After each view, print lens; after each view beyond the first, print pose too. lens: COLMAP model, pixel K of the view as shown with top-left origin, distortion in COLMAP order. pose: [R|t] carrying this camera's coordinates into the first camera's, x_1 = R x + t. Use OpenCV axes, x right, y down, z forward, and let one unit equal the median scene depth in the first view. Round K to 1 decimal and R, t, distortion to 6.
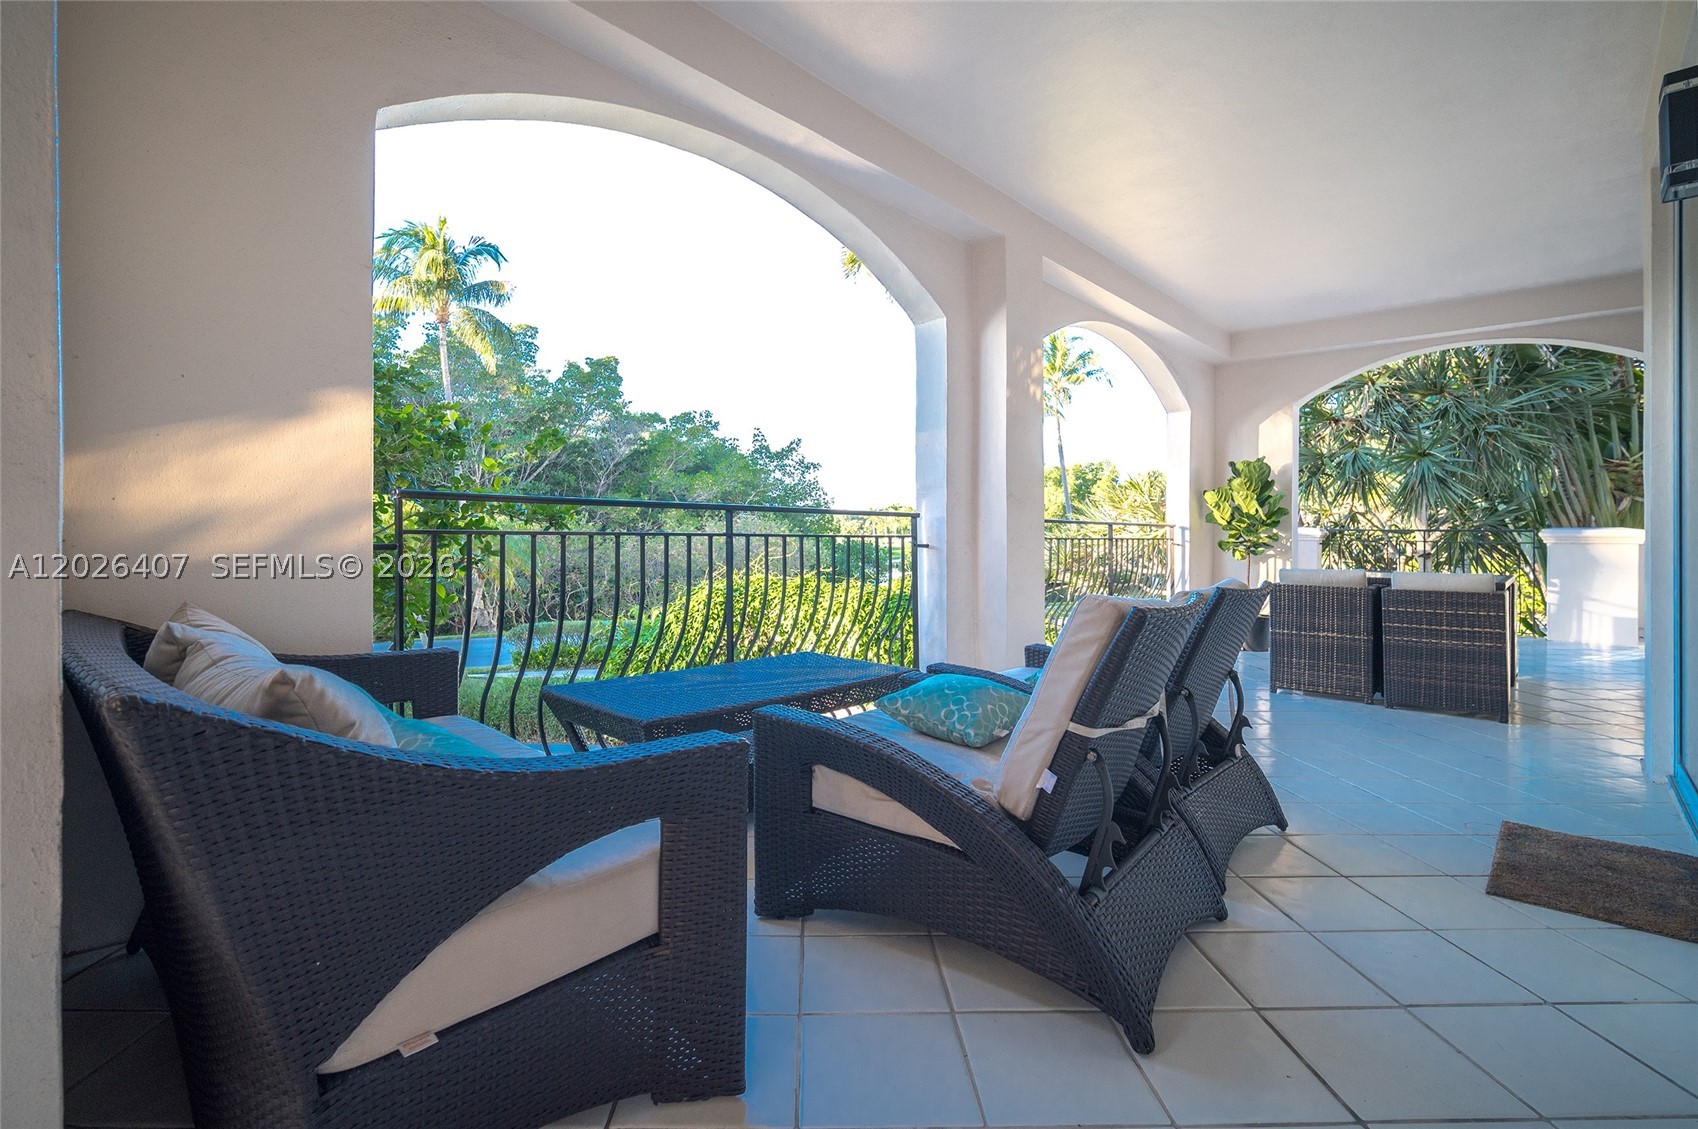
lens RADIAL K [[771.3, 0, 851.2], [0, 771.3, 529.6], [0, 0, 1]] dist [-0.001076, 0.000607]
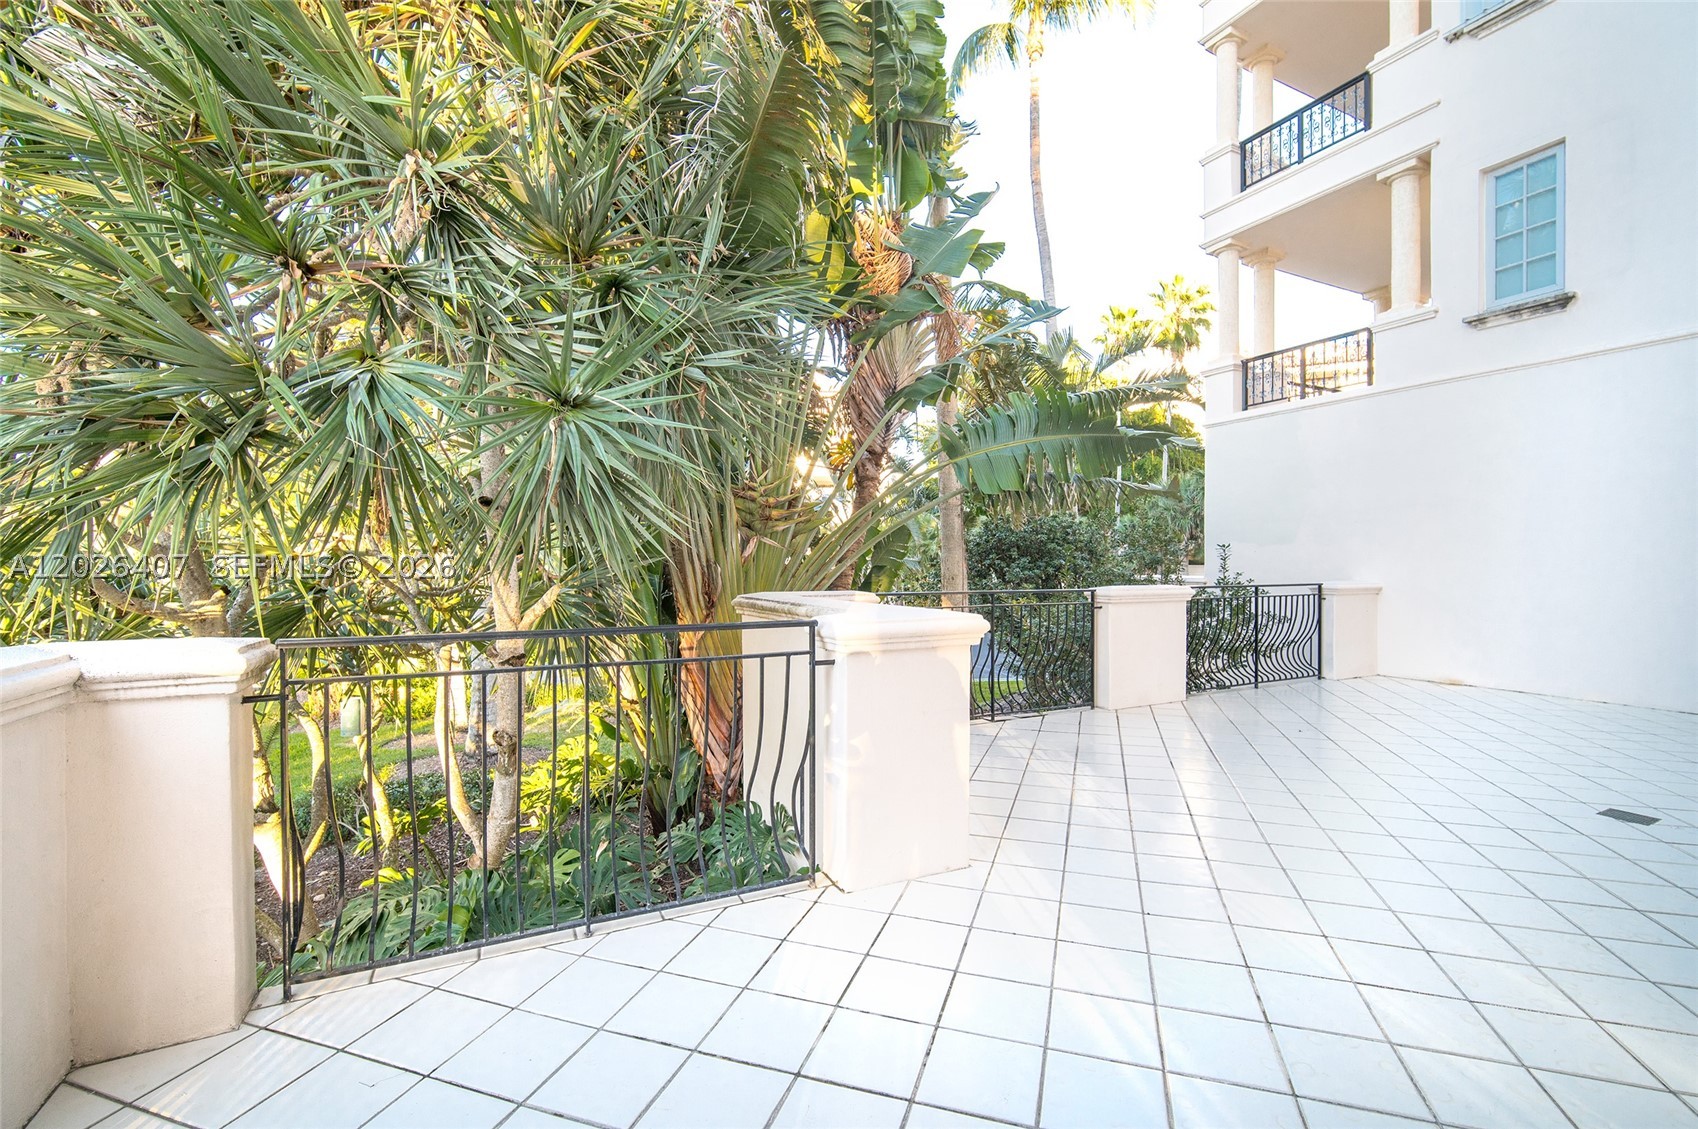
lens RADIAL K [[796.8, 0, 849.0], [0, 796.8, 564.5], [0, 0, 1]] dist [-0.000708, 0.000013]
pose [[0.392162, -0.010762, 0.919833, 0.413079], [-0.002128, 0.999918, 0.012606, -0.027901], [-0.919894, -0.006901, 0.392107, 0.662762]]
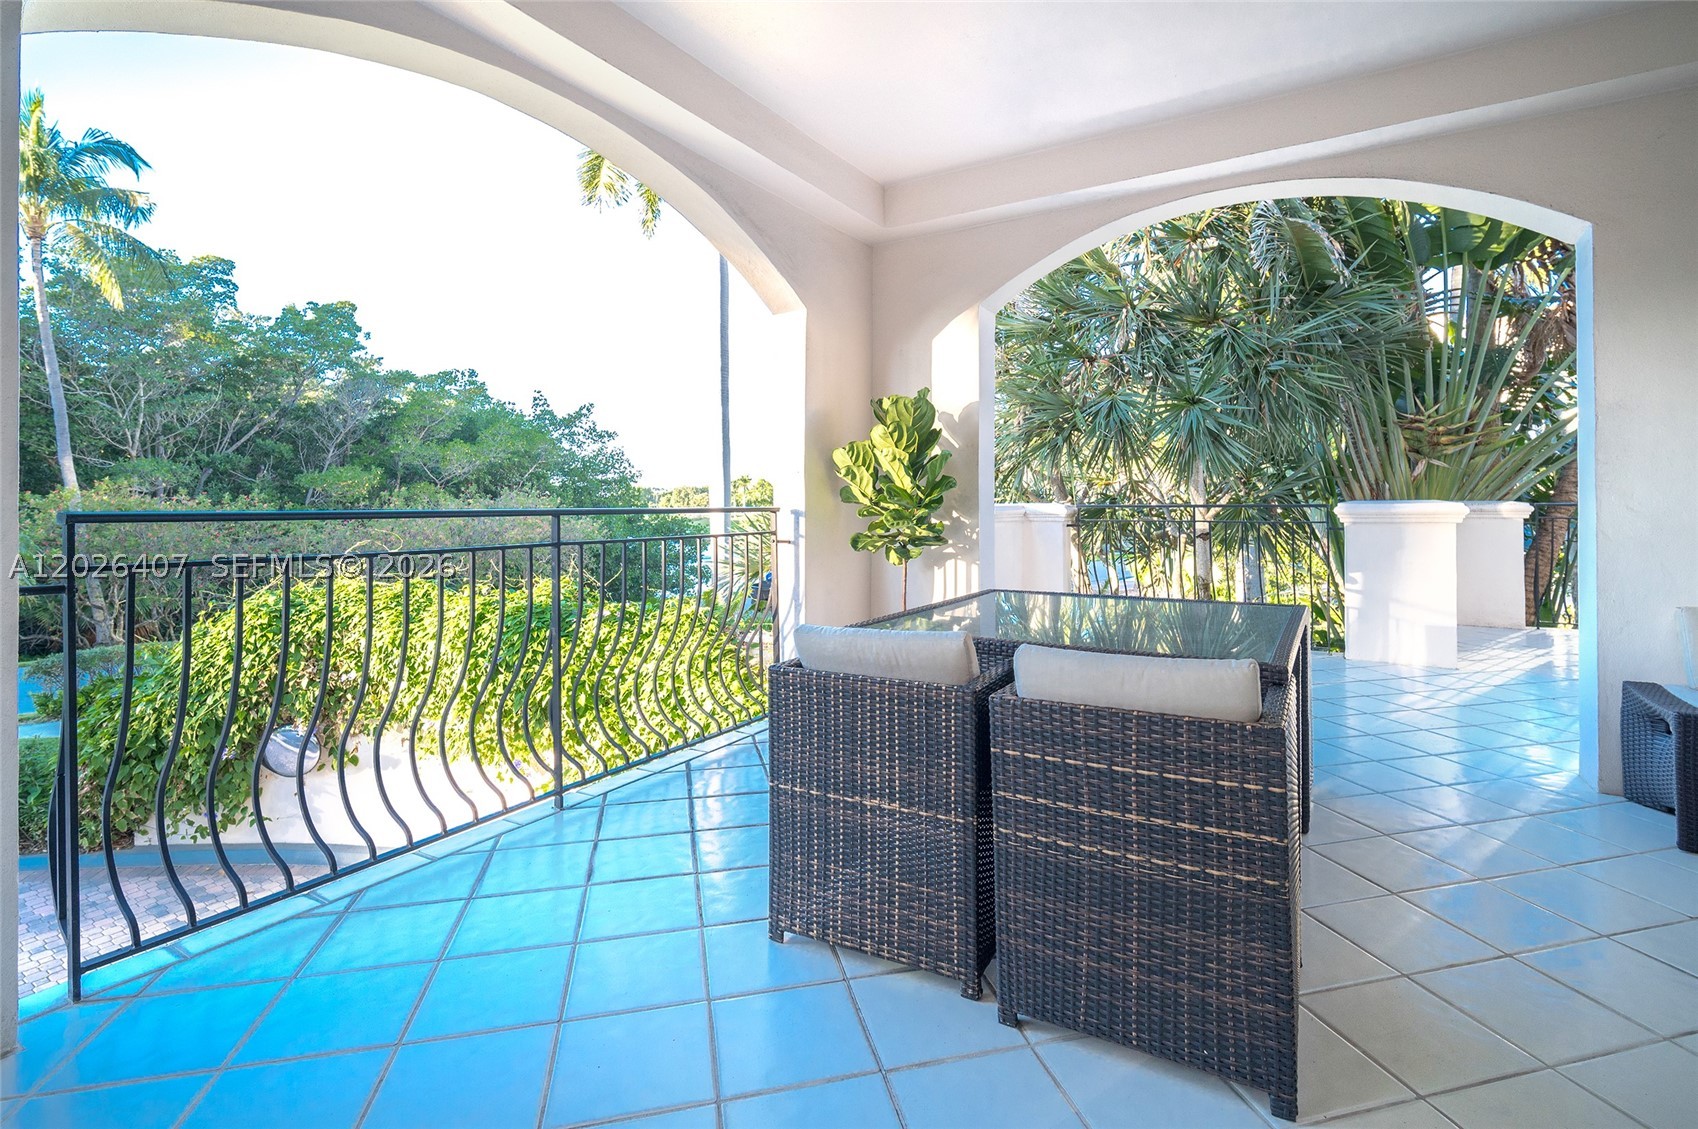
lens RADIAL K [[780.1, 0, 845.7], [0, 780.1, 505.4], [0, 0, 1]] dist [-0.004924, -0.000472]
pose [[0.983717, -0.015424, 0.179059, 0.252299], [0.014694, 0.999877, 0.005403, -0.007109], [-0.179121, -0.002683, 0.983823, 0.294543]]
